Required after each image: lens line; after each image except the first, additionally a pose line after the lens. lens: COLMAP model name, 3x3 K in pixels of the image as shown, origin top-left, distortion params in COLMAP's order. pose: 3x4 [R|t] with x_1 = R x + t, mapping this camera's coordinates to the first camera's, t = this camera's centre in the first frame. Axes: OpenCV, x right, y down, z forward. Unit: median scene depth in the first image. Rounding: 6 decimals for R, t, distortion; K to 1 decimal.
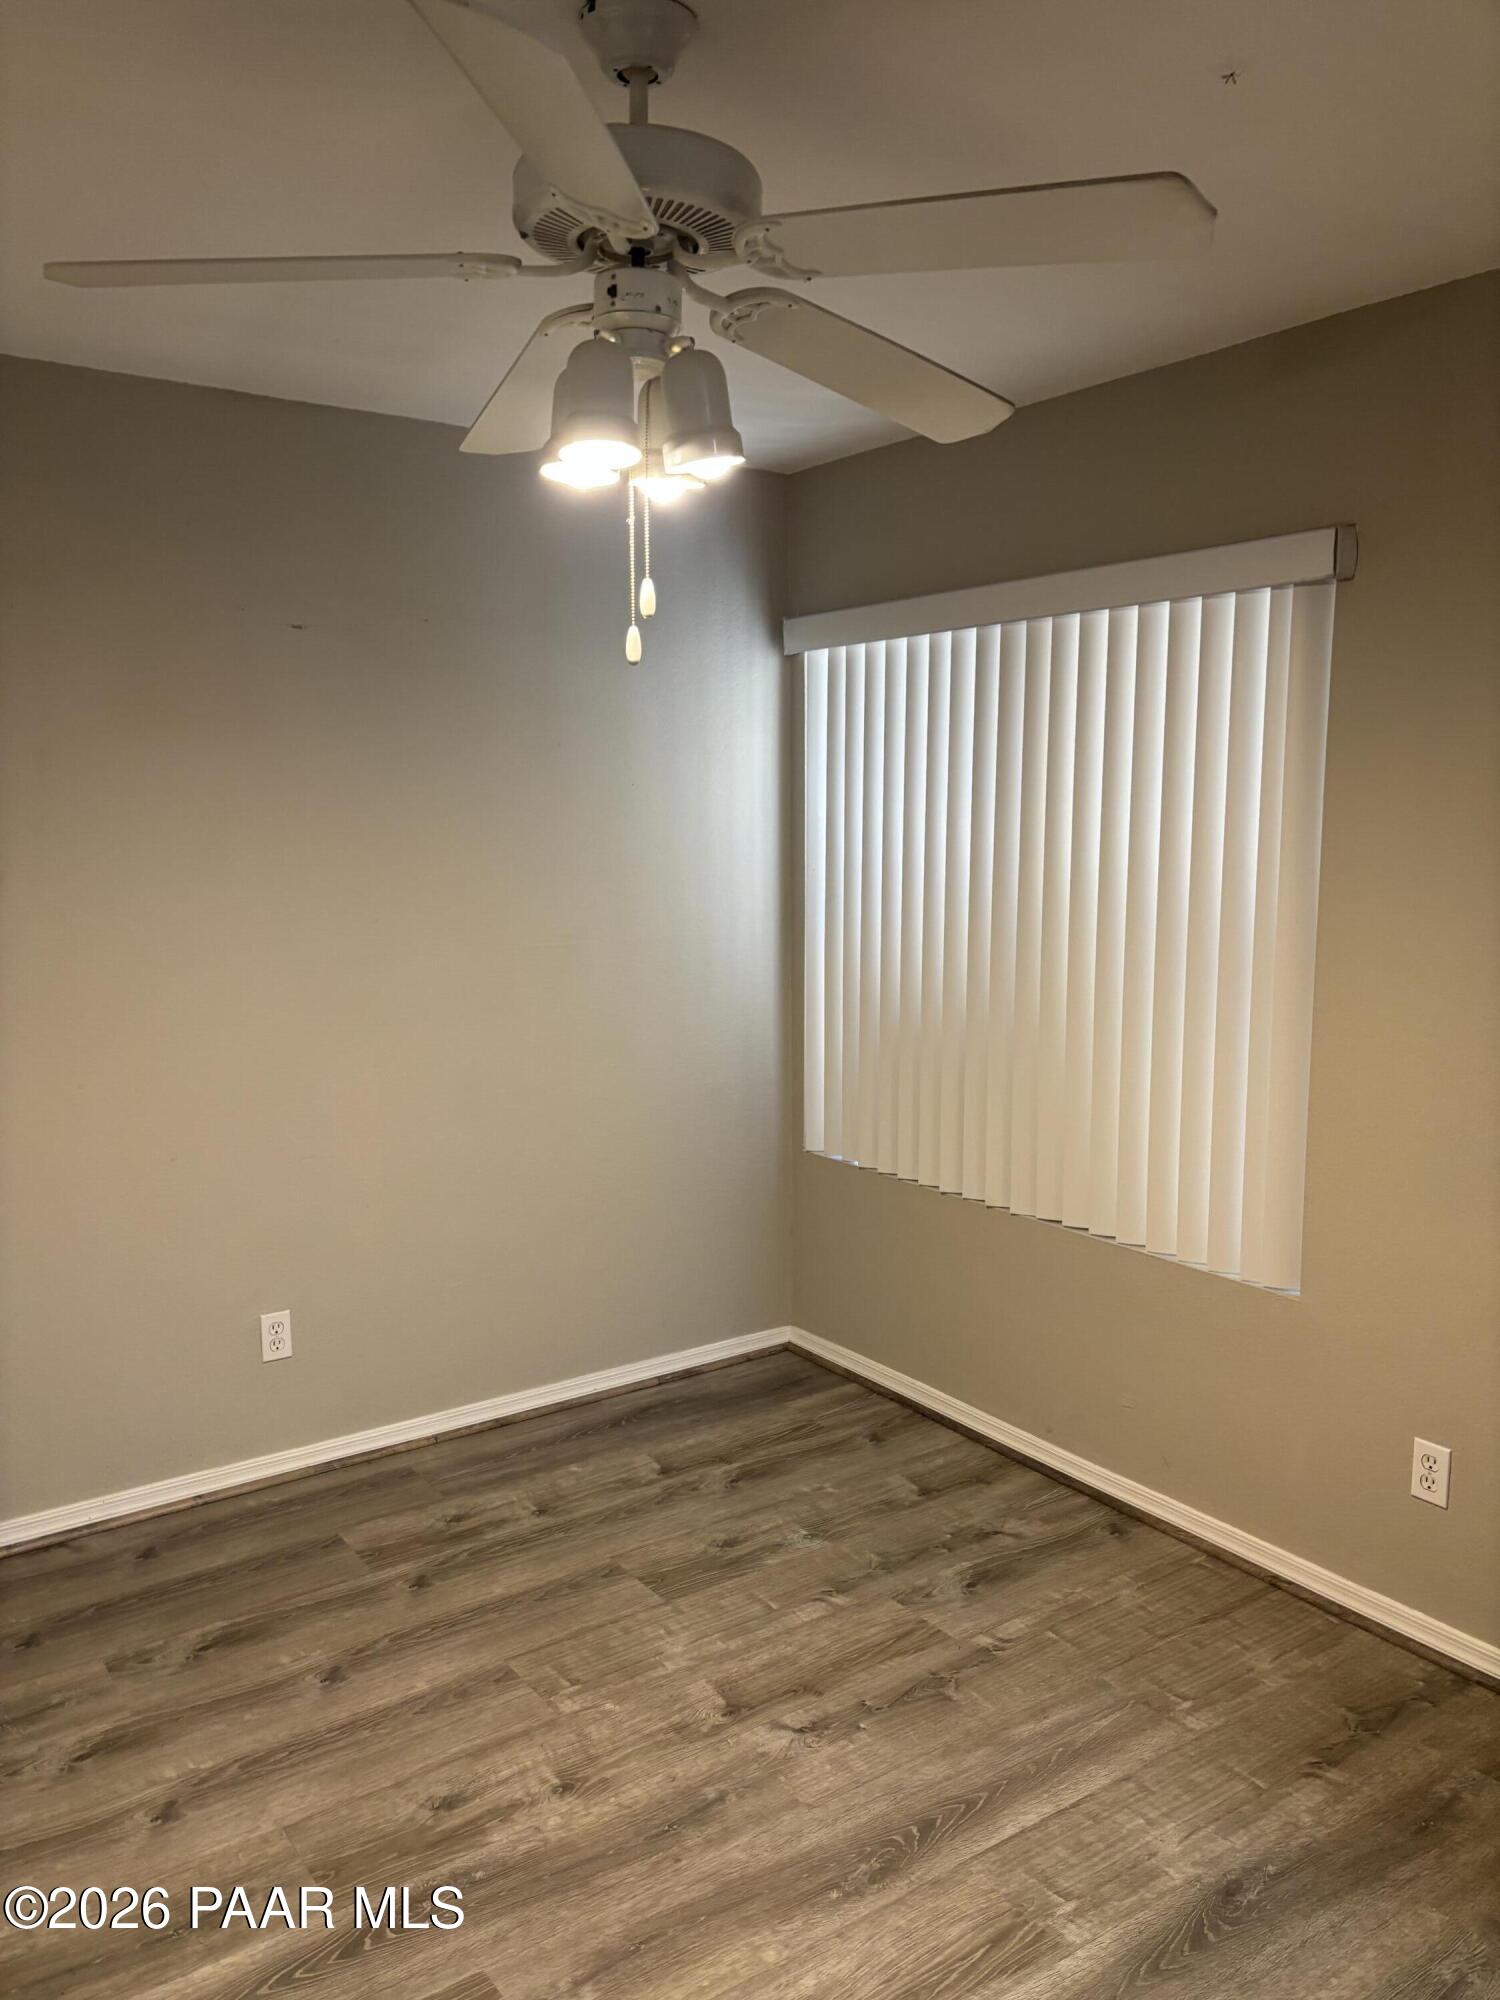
lens RADIAL K [[1553.3, 0, 750.0], [0, 1553.3, 1000.0], [0, 0, 1]] dist [0.048548, -0.085123]
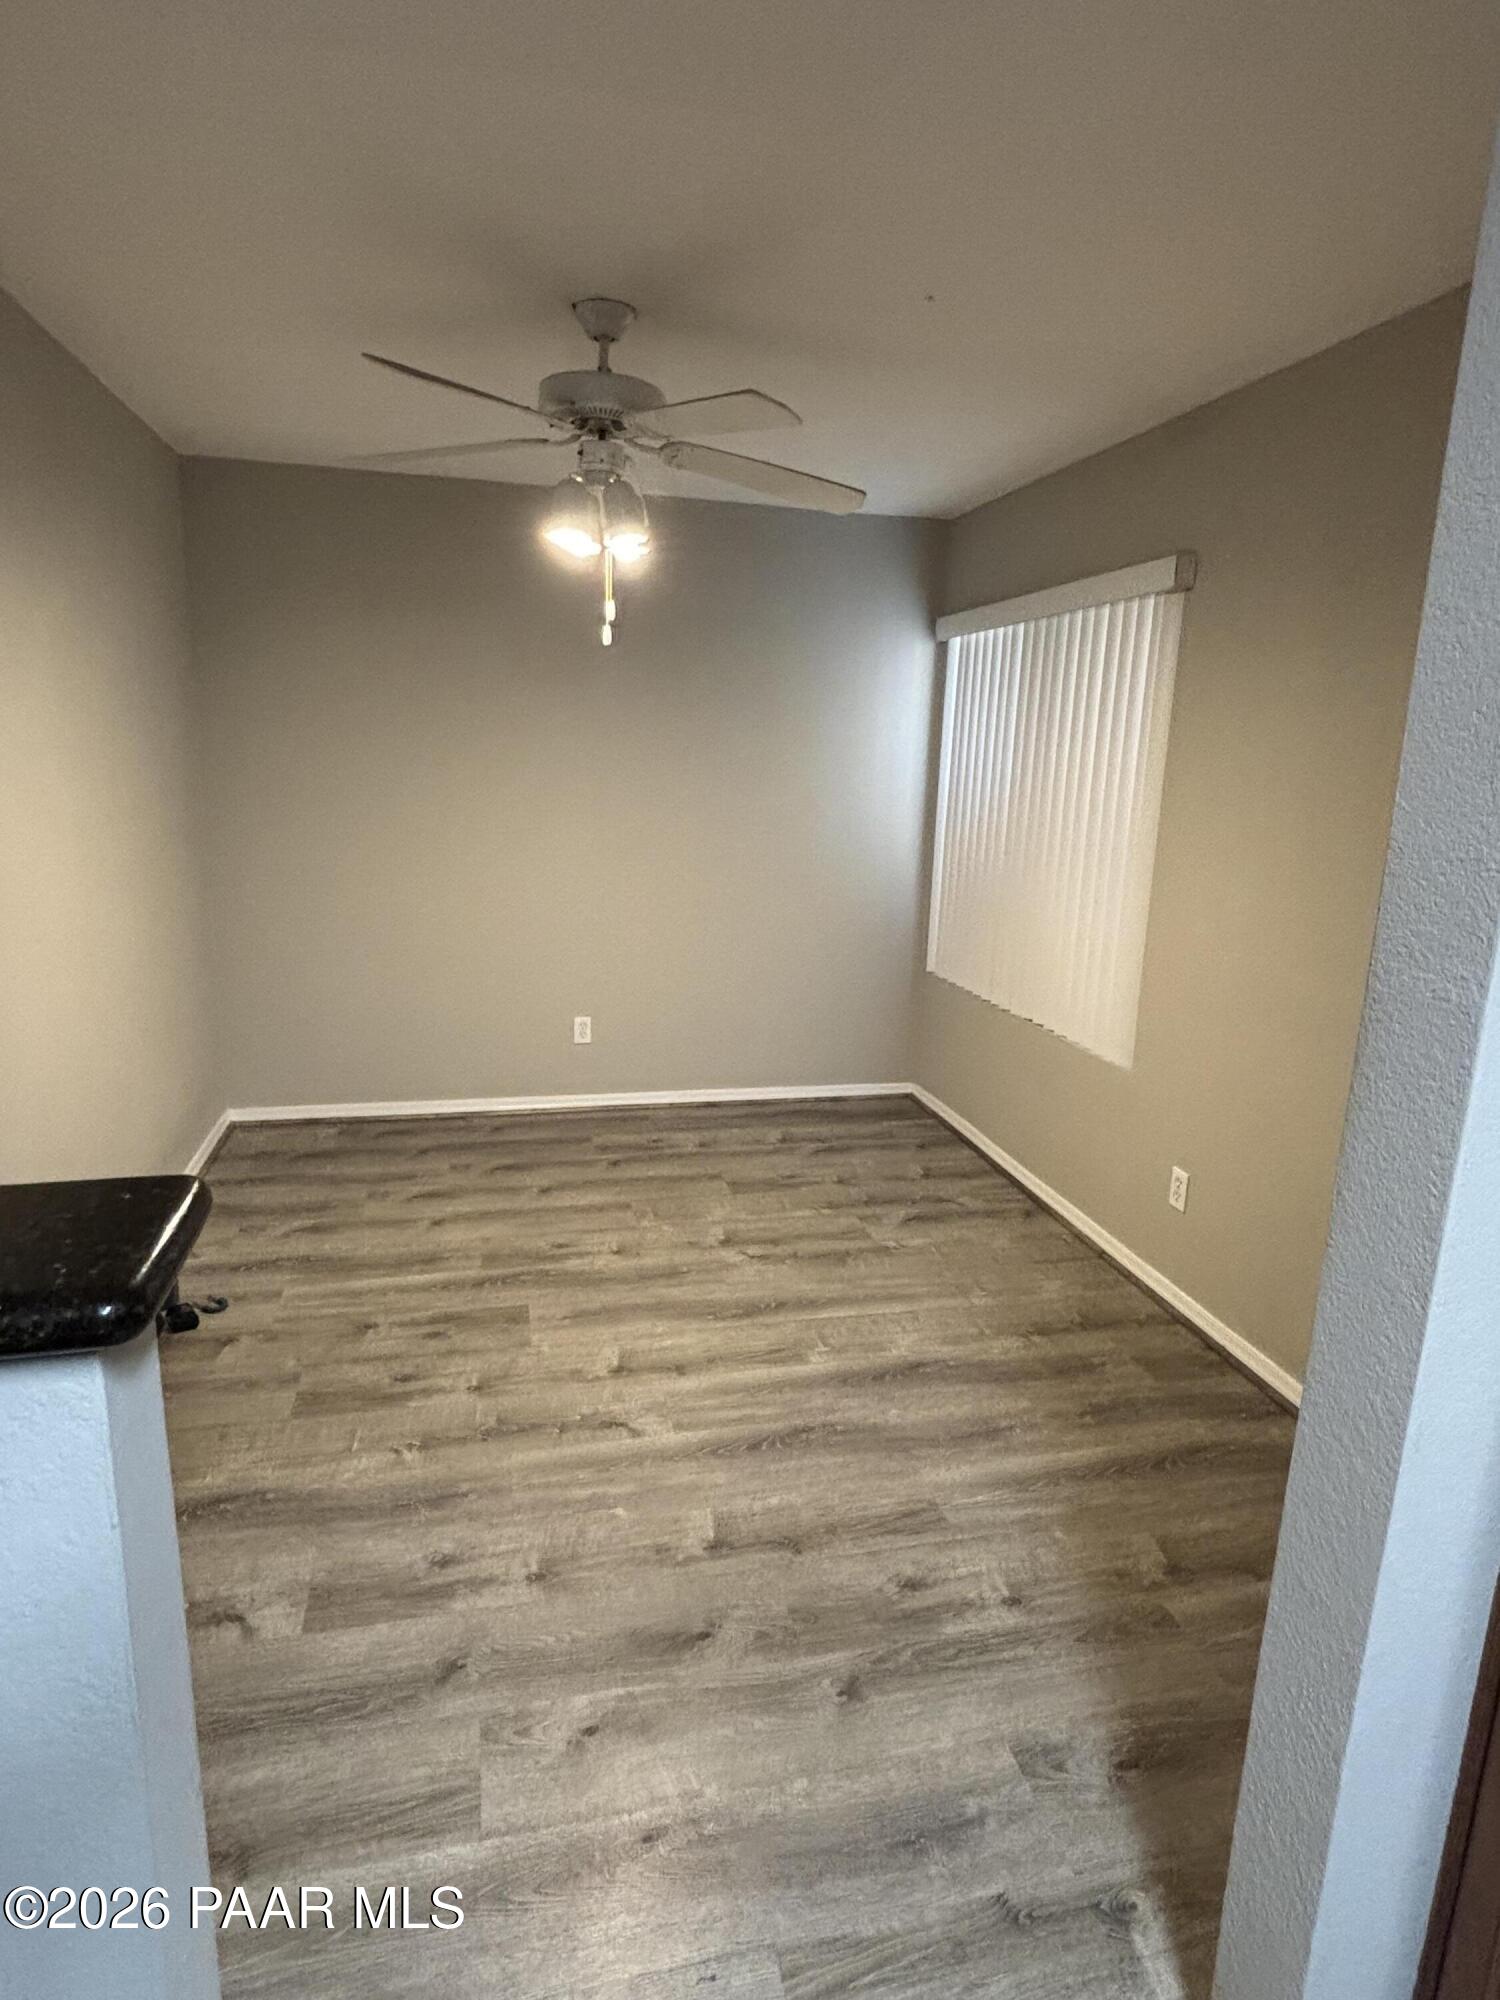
lens RADIAL K [[1154.7, 0, 750.0], [0, 1154.7, 1000.0], [0, 0, 1]] dist [-0.003876, -0.001107]
pose [[0.923828, 0.114128, -0.365400, 0.422071], [-0.083491, 0.991615, 0.098632, 0.041005], [0.373593, -0.060611, 0.925610, -0.180864]]
